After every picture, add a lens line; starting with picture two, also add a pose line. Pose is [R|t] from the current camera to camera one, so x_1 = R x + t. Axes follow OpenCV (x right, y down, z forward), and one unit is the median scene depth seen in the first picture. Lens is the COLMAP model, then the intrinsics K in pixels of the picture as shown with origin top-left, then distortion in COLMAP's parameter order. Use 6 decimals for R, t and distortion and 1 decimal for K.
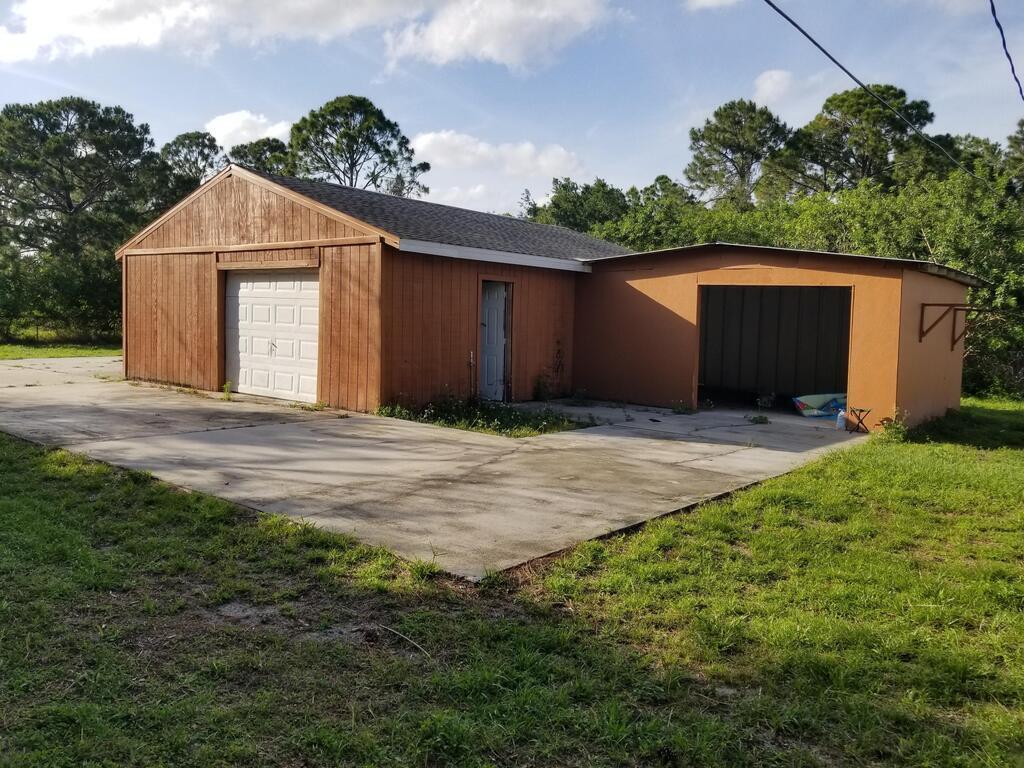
lens RADIAL K [[802.7, 0, 507.2], [0, 802.7, 381.9], [0, 0, 1]] dist [0.056044, -0.097560]
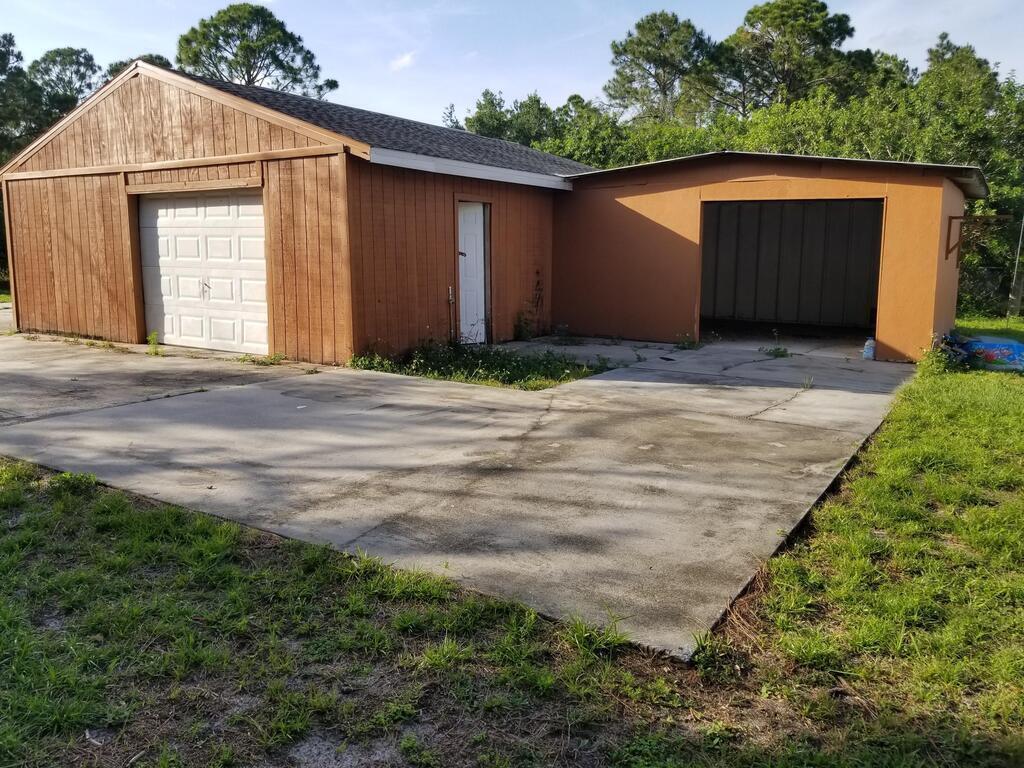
lens RADIAL K [[802.7, 0, 502.3], [0, 802.7, 381.7], [0, 0, 1]] dist [0.056044, -0.097560]
pose [[0.993254, -0.043908, 0.107327, -0.078403], [0.034548, 0.995560, 0.087557, -0.008960], [-0.110695, -0.083258, 0.990361, 0.132850]]
